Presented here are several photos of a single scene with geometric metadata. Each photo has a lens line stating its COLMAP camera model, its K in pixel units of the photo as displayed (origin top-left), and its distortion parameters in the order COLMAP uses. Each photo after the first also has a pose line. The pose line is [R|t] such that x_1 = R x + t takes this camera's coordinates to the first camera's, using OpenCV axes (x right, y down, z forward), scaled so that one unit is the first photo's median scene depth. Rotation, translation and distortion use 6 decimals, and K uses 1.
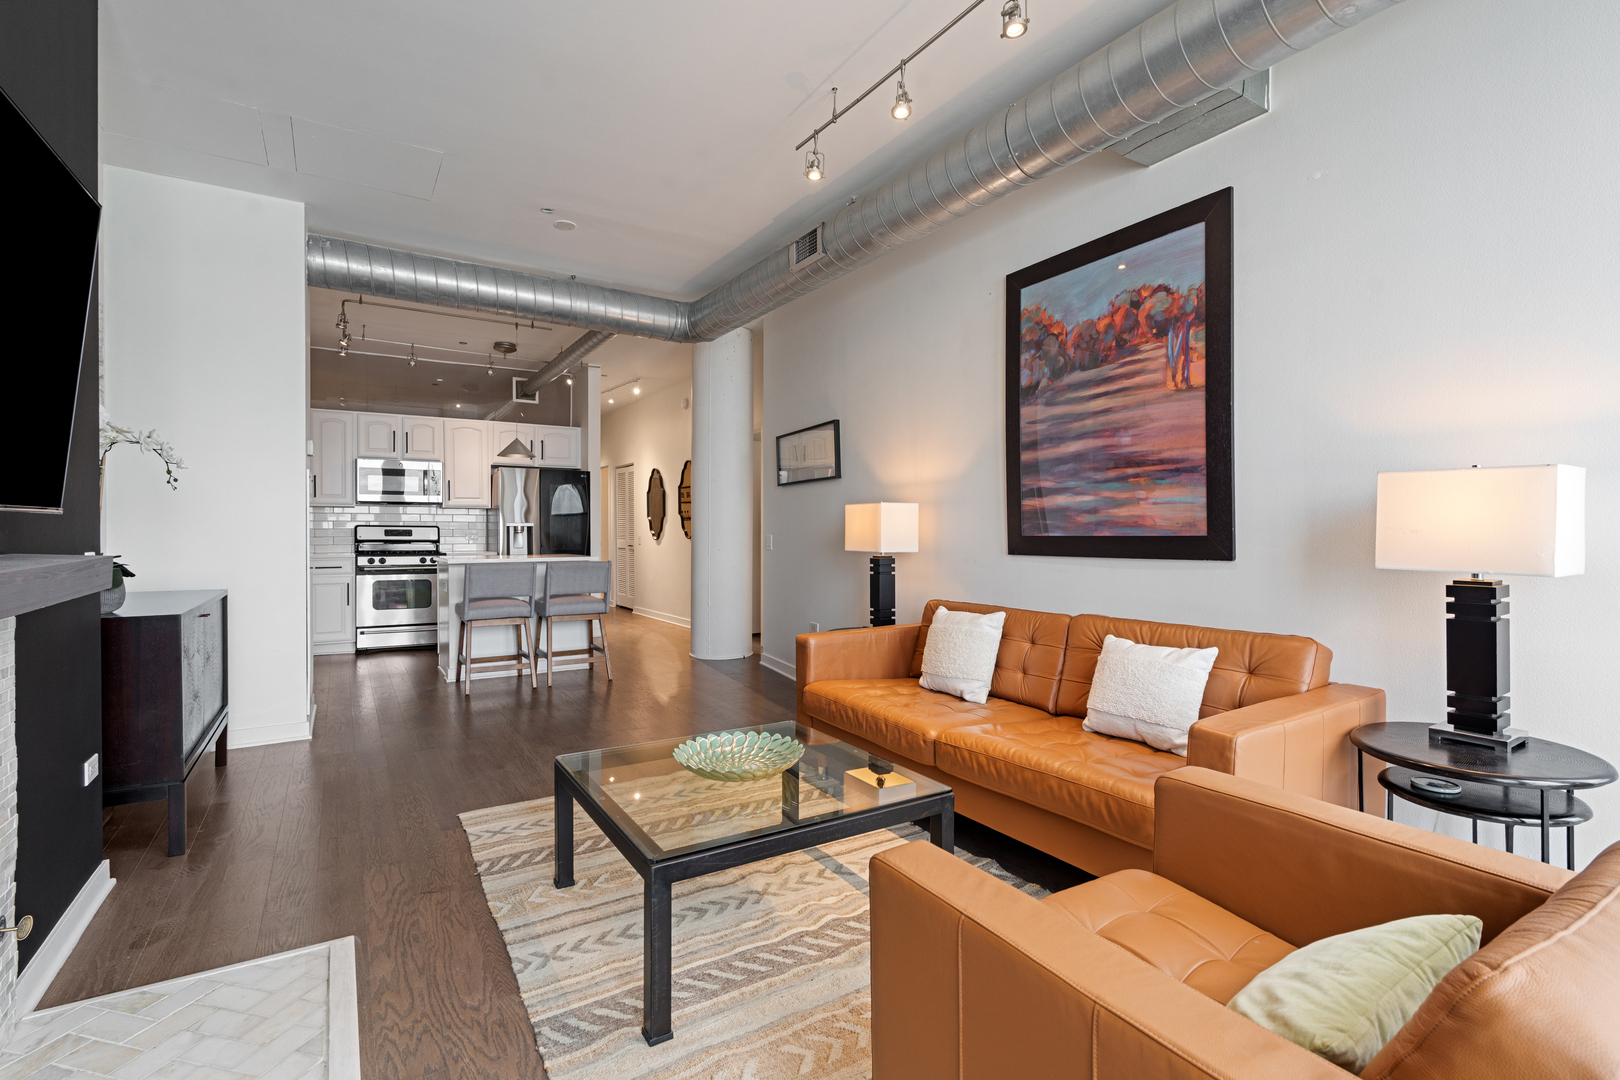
lens RADIAL K [[742.8, 0, 805.7], [0, 742.8, 534.6], [0, 0, 1]] dist [-0.001082, 0.000055]
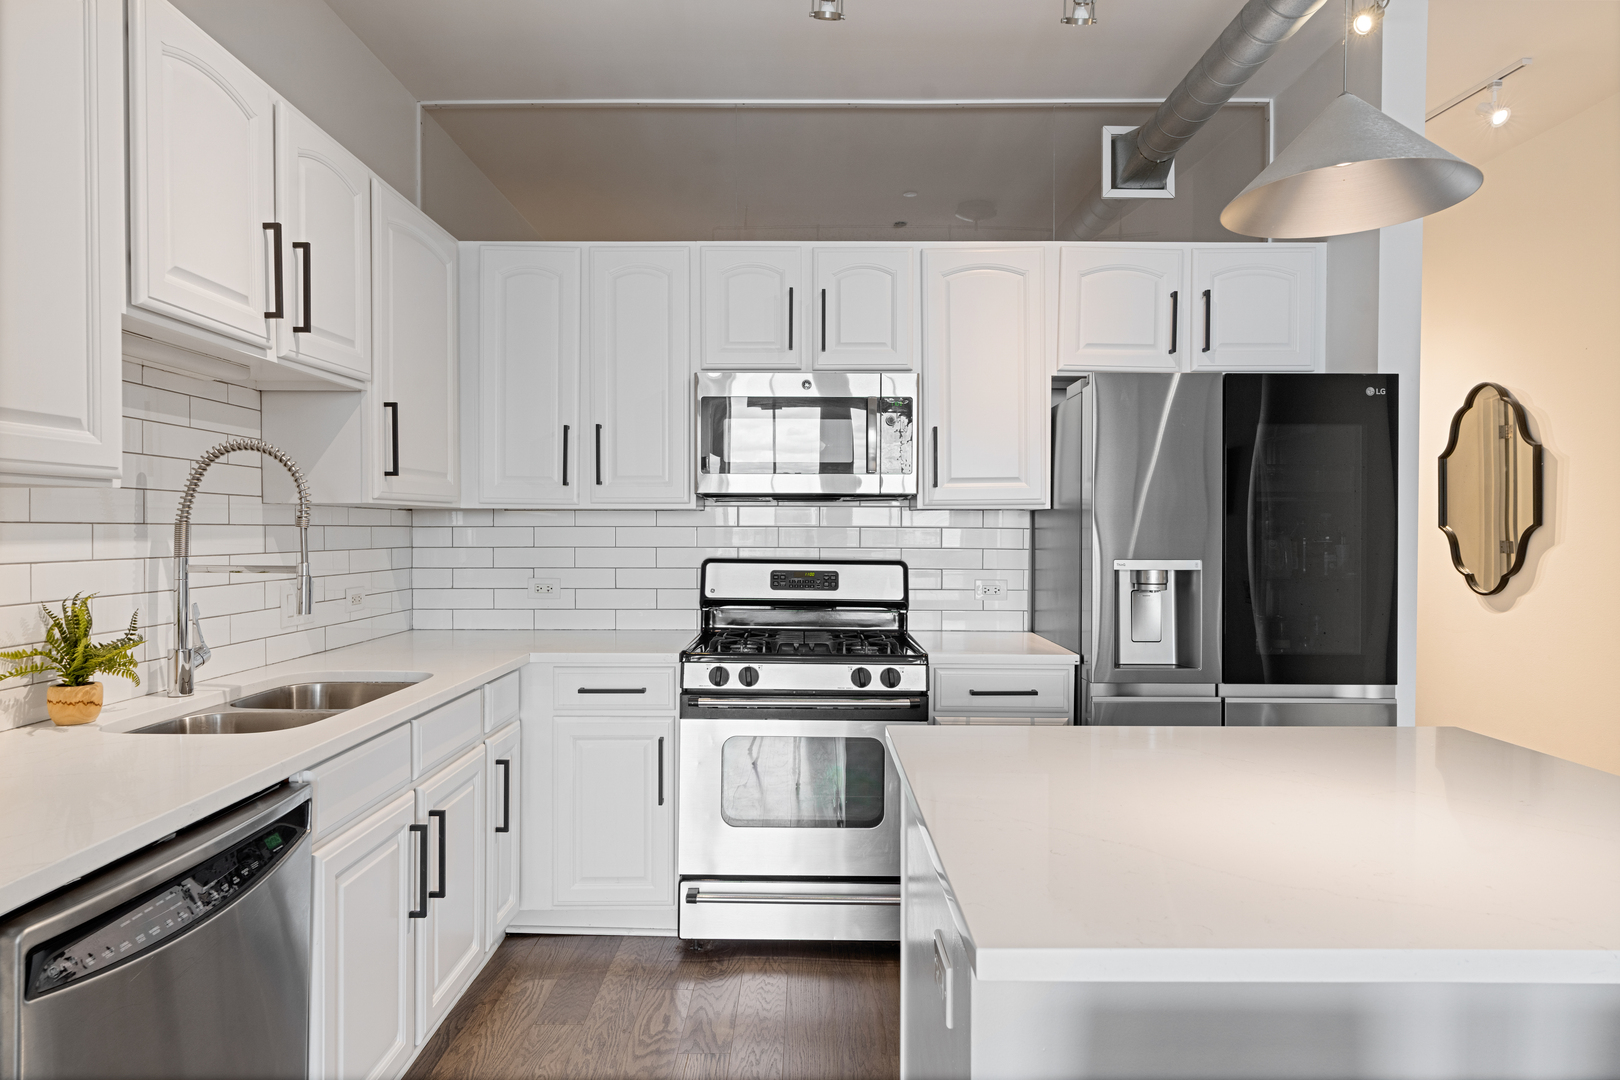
lens RADIAL K [[915.1, 0, 804.2], [0, 915.1, 538.2], [0, 0, 1]] dist [0.002239, -0.000008]
pose [[0.841641, 0.008857, -0.539965, -0.404925], [-0.005030, 0.999951, 0.008561, -0.034832], [0.540014, -0.004489, 0.841644, 0.819920]]
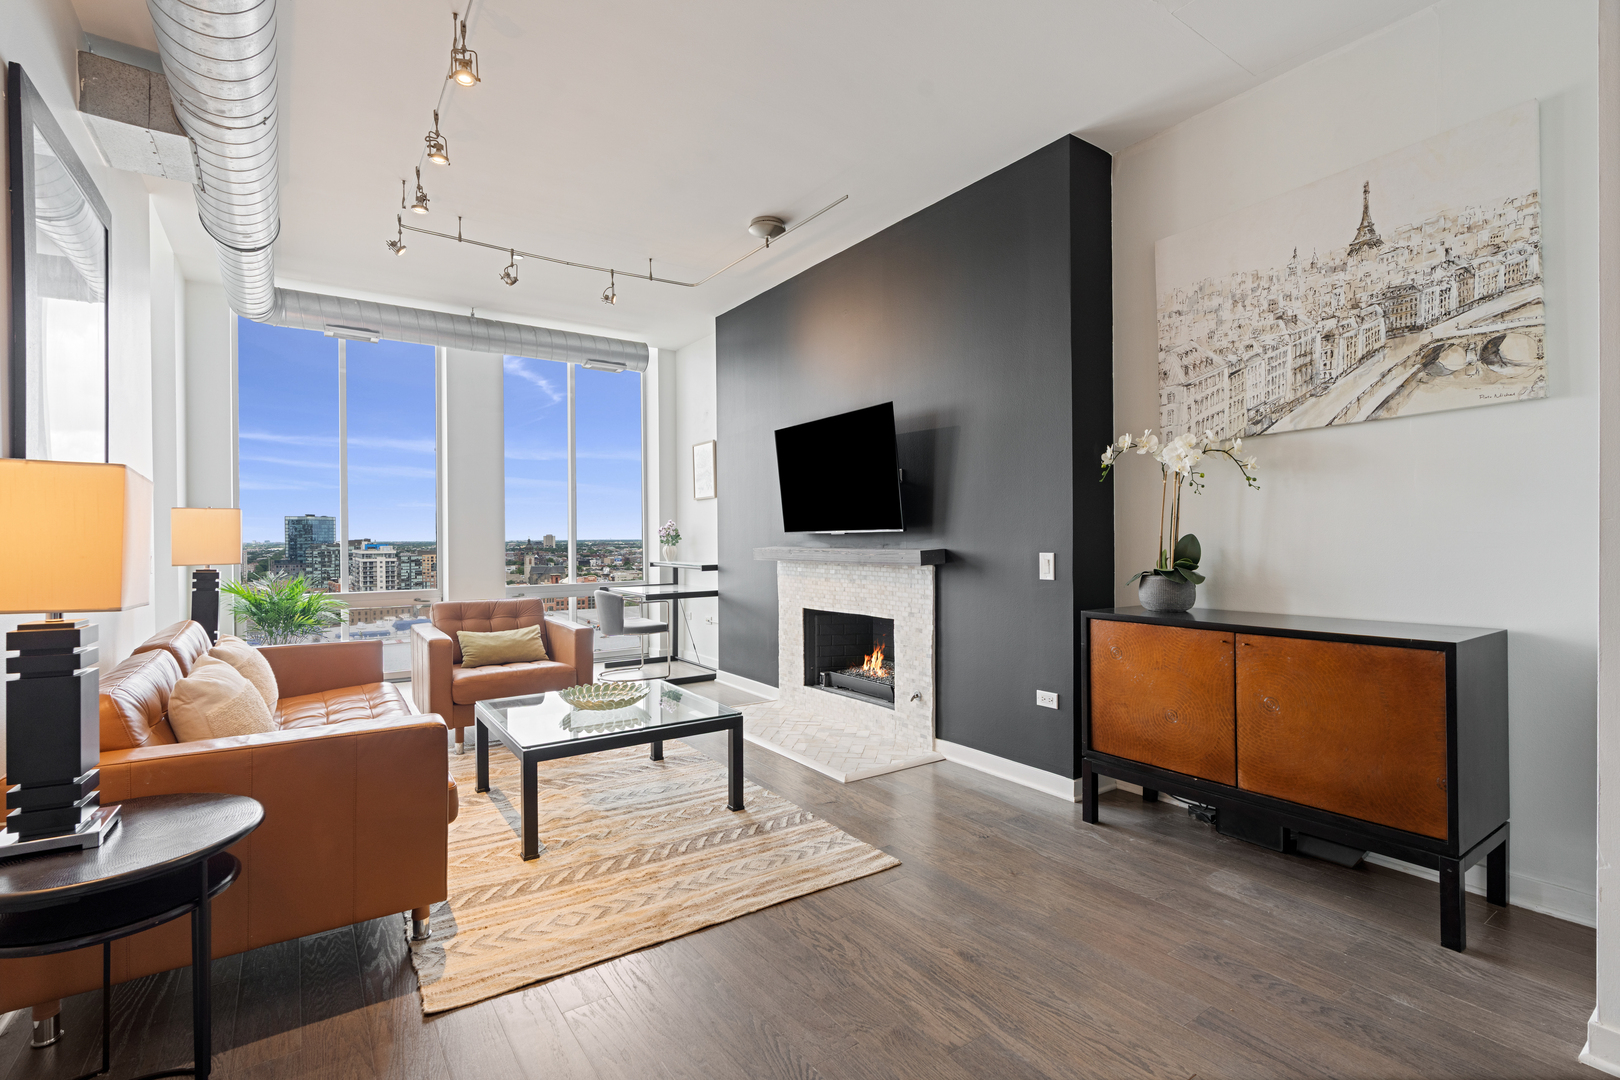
lens RADIAL K [[742.8, 0, 805.7], [0, 742.8, 534.6], [0, 0, 1]] dist [-0.001082, 0.000055]
pose [[-0.998997, 0.005128, -0.044479, -0.167928], [0.004916, 0.999976, 0.004858, -0.008683], [0.044503, 0.004635, -0.998998, 0.988793]]
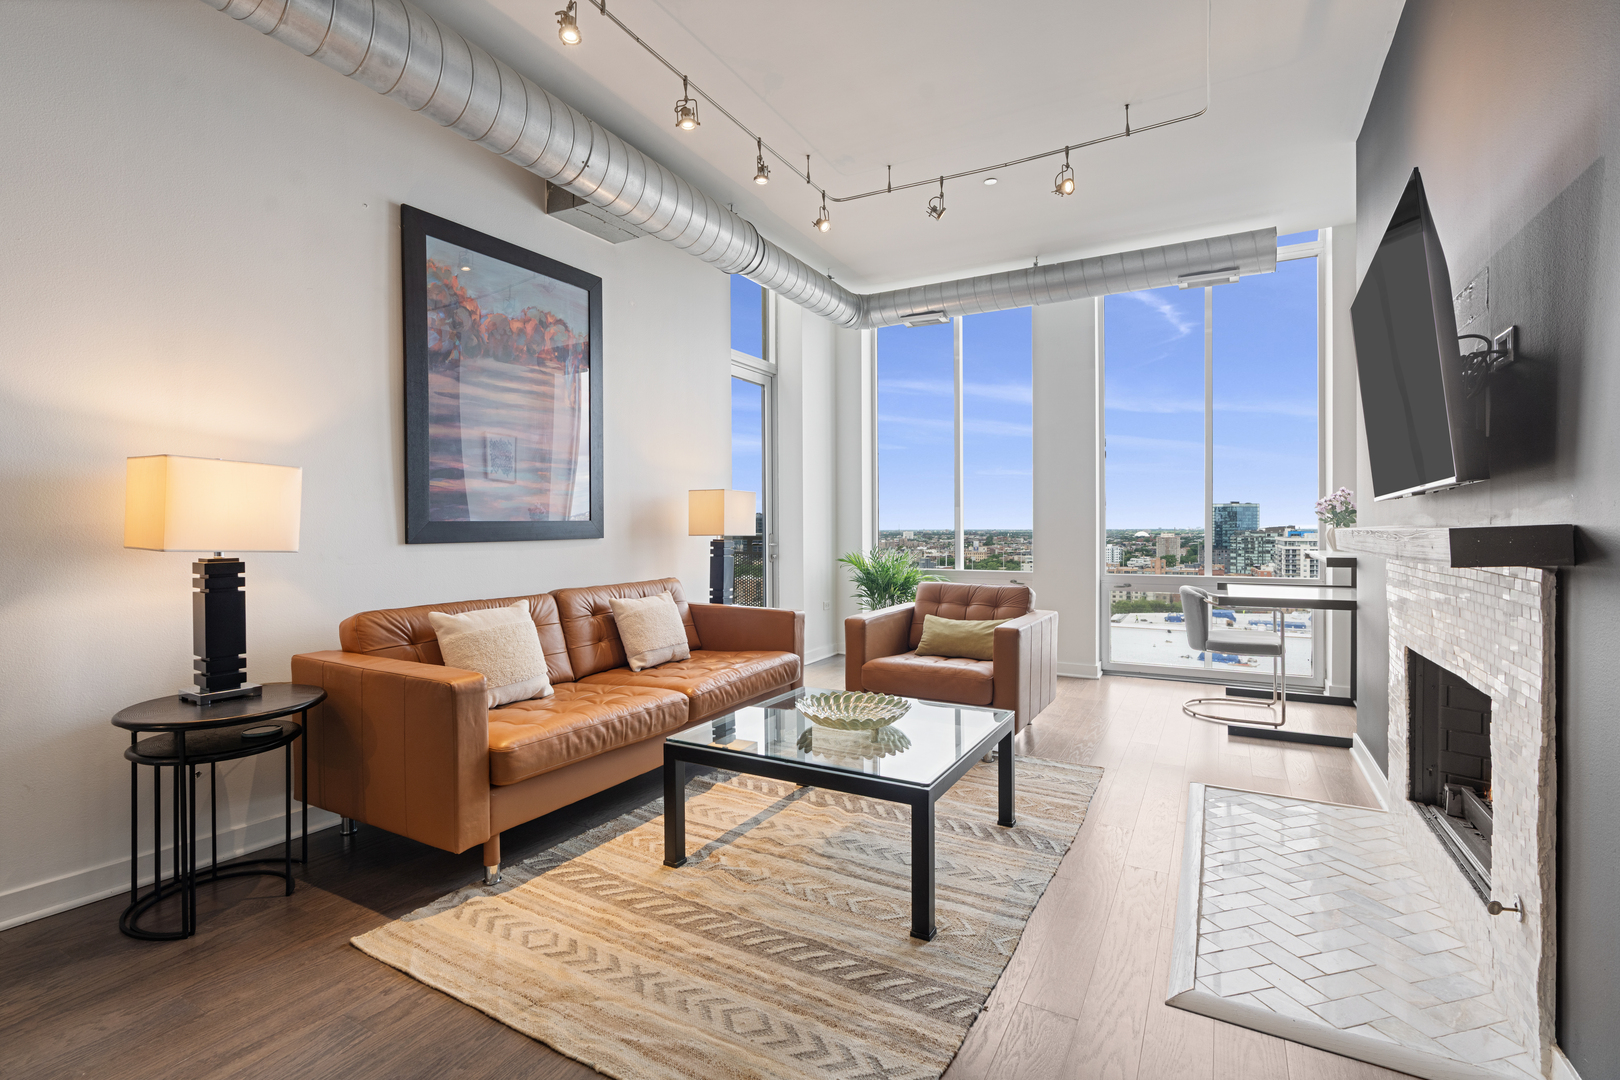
lens RADIAL K [[749.1, 0, 799.5], [0, 749.1, 531.8], [0, 0, 1]] dist [-0.003728, -0.000312]
pose [[-0.476876, -0.004029, 0.878961, -0.421811], [0.009711, 0.999904, 0.009853, 0.005838], [-0.878917, 0.013234, -0.476791, 0.645847]]
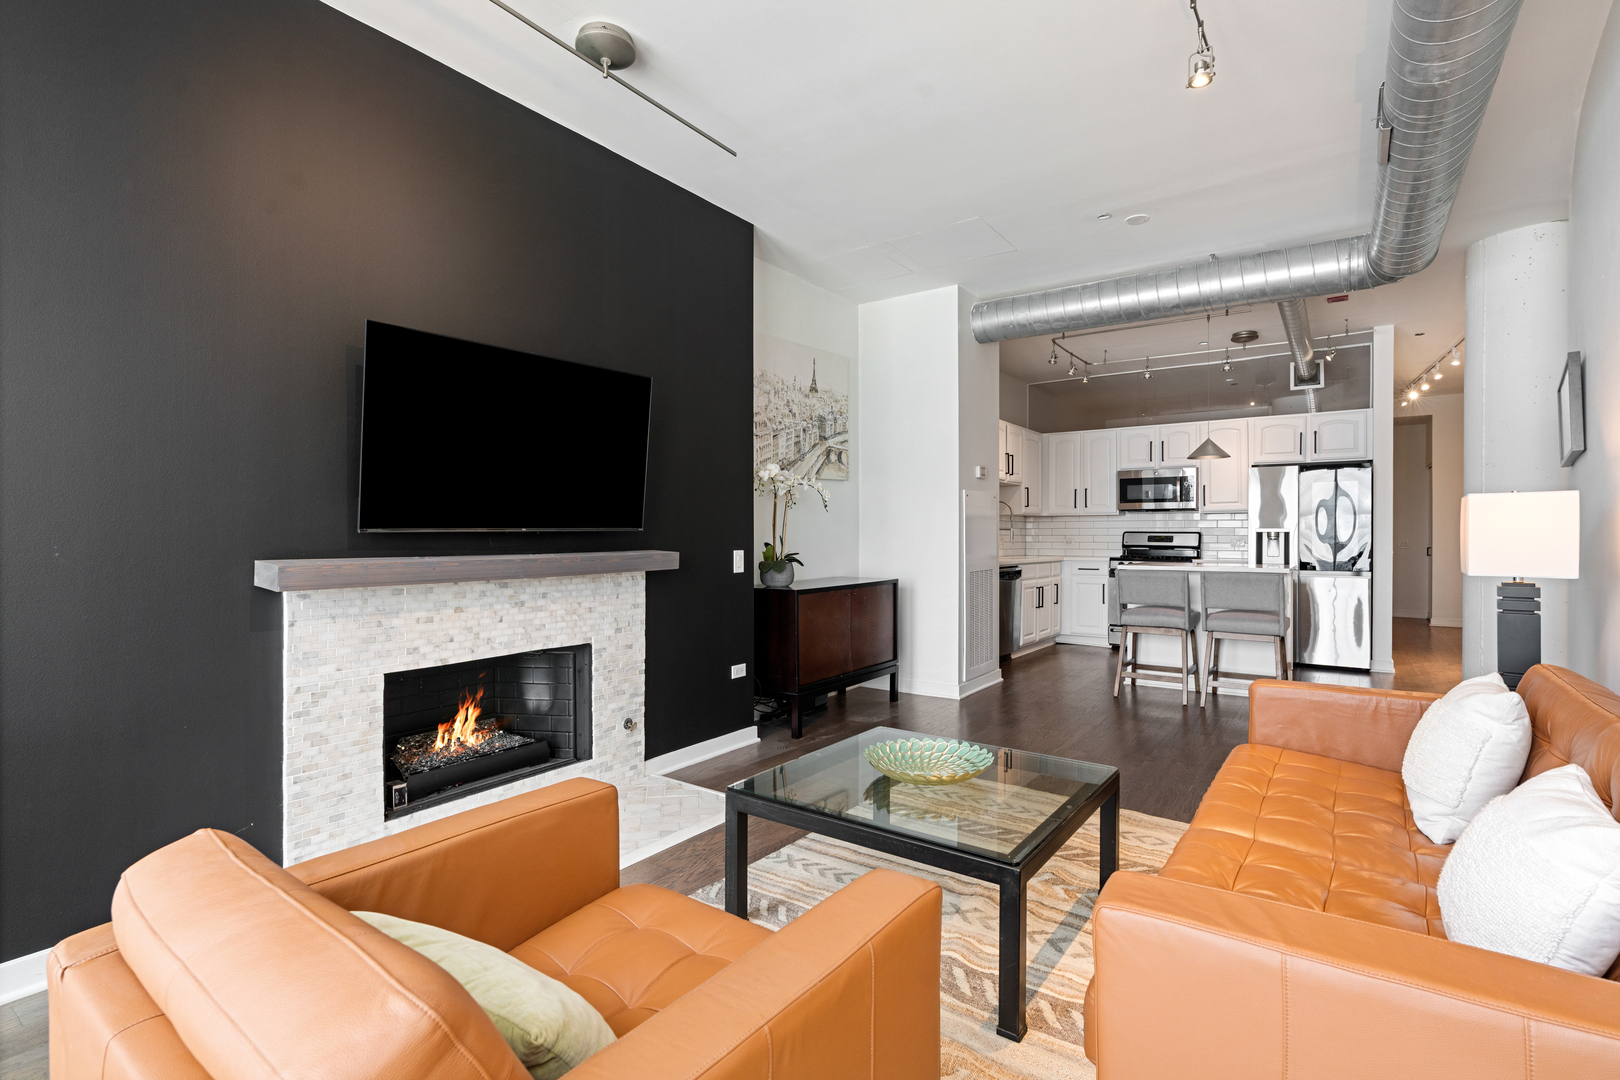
lens RADIAL K [[766.6, 0, 808.4], [0, 766.6, 535.6], [0, 0, 1]] dist [-0.001572, 0.000044]
pose [[0.382801, 0.000516, -0.923831, 0.330203], [-0.004859, 0.999987, -0.001455, -0.003827], [0.923818, 0.005045, 0.382799, 0.177914]]
